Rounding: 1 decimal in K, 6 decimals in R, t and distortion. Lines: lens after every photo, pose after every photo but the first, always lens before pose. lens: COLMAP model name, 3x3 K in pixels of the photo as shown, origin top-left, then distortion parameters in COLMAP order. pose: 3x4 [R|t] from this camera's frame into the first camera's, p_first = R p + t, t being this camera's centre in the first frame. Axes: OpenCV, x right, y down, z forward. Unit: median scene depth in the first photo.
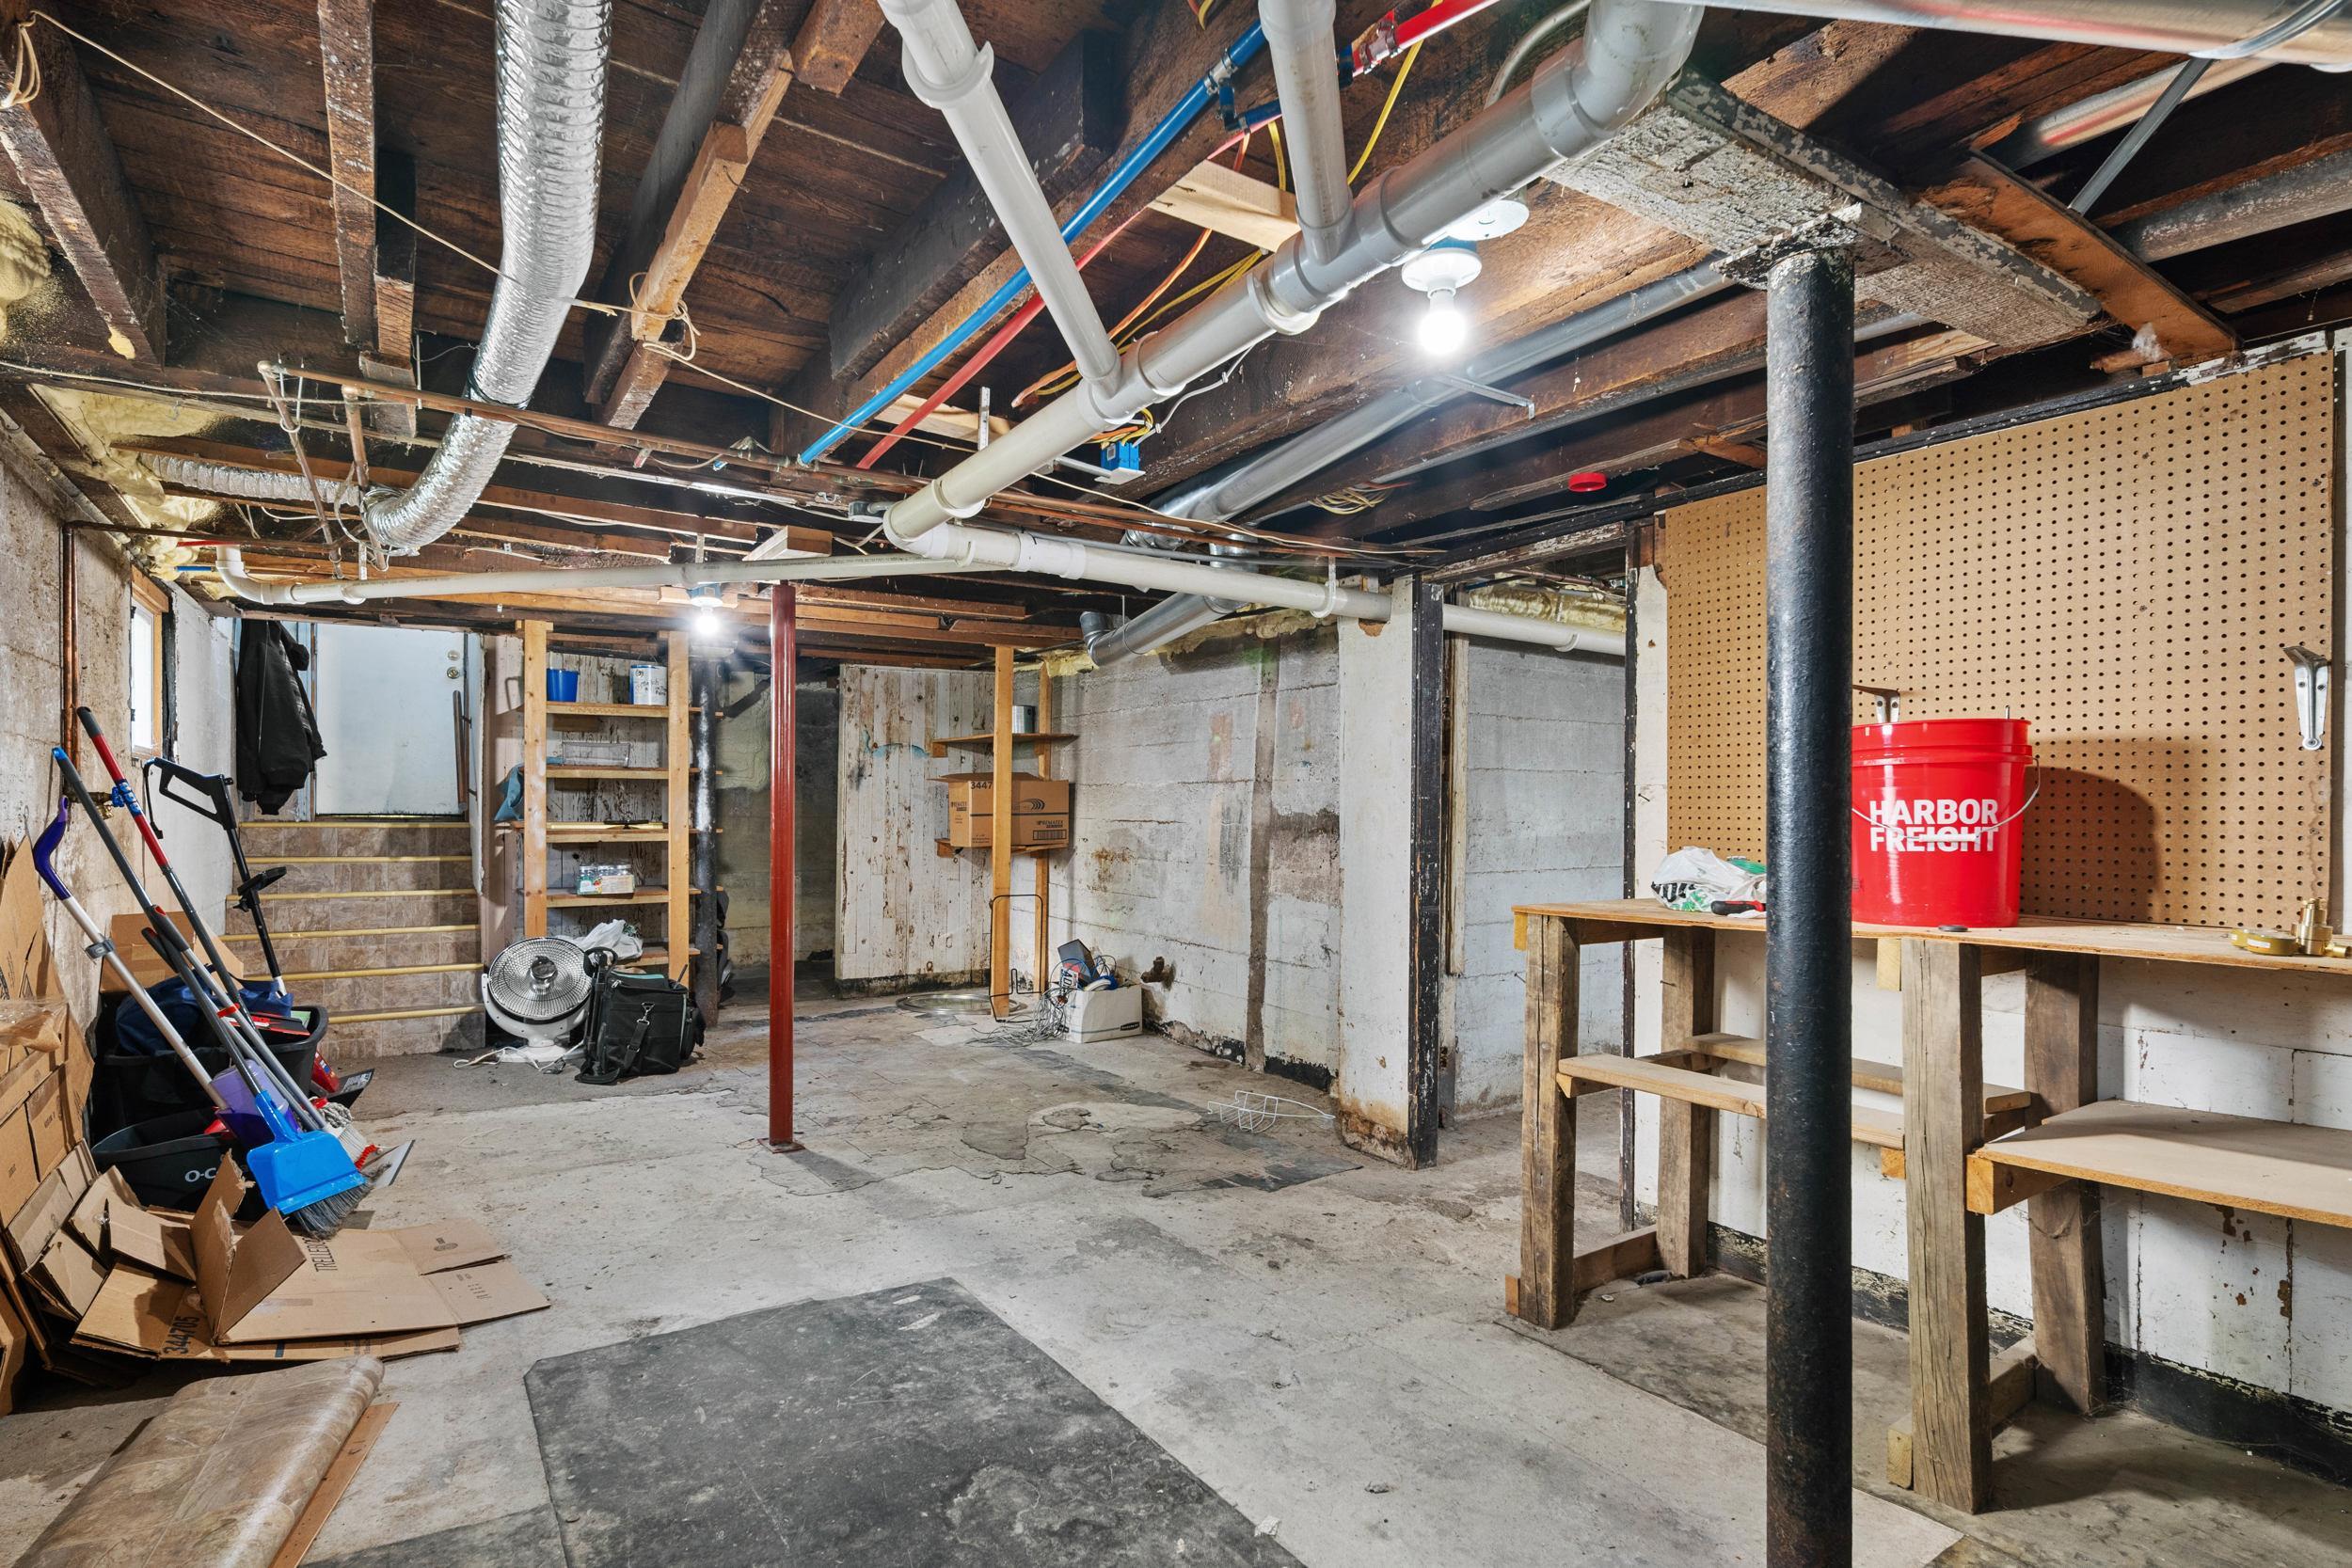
lens RADIAL K [[1146.5, 0, 1148.1], [0, 1146.5, 820.1], [0, 0, 1]] dist [0.006967, -0.000611]
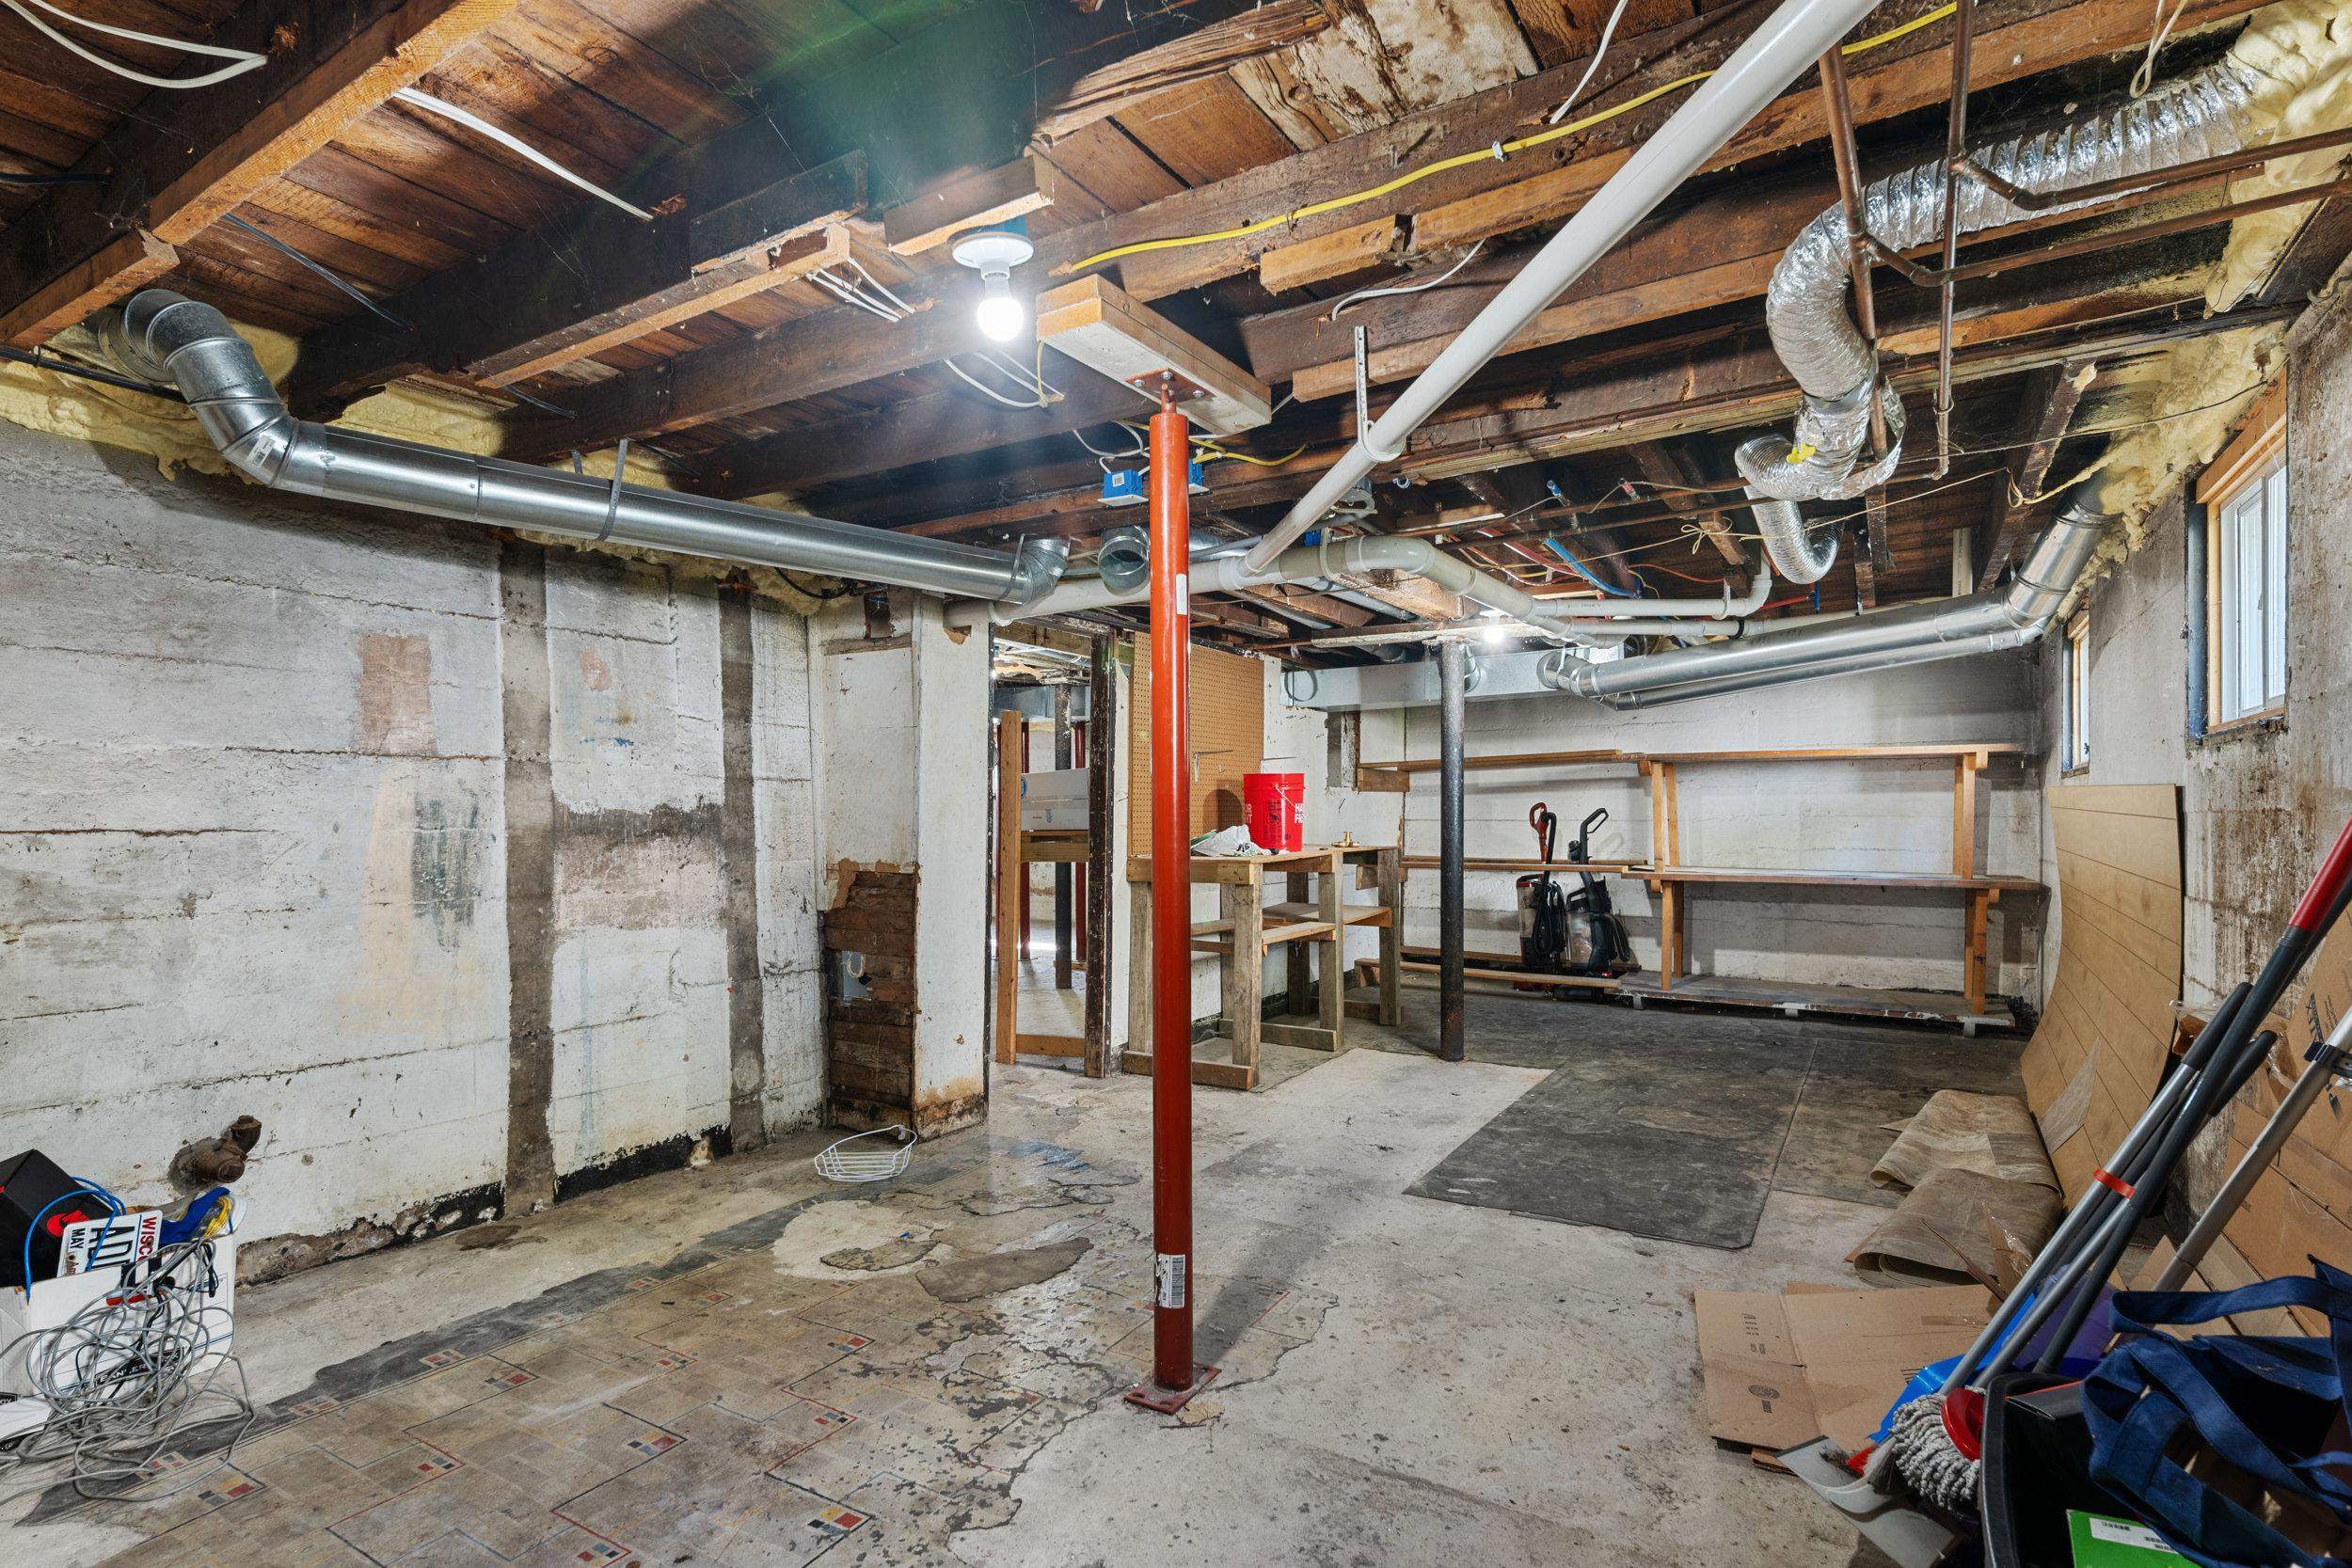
lens RADIAL K [[1146.5, 0, 1177.6], [0, 1146.5, 796.0], [0, 0, 1]] dist [0.006967, -0.000611]
pose [[-0.416763, 0.008627, 0.908974, -0.732859], [0.005932, 0.999959, -0.006771, -0.008926], [-0.908996, 0.002570, -0.416797, 1.069933]]
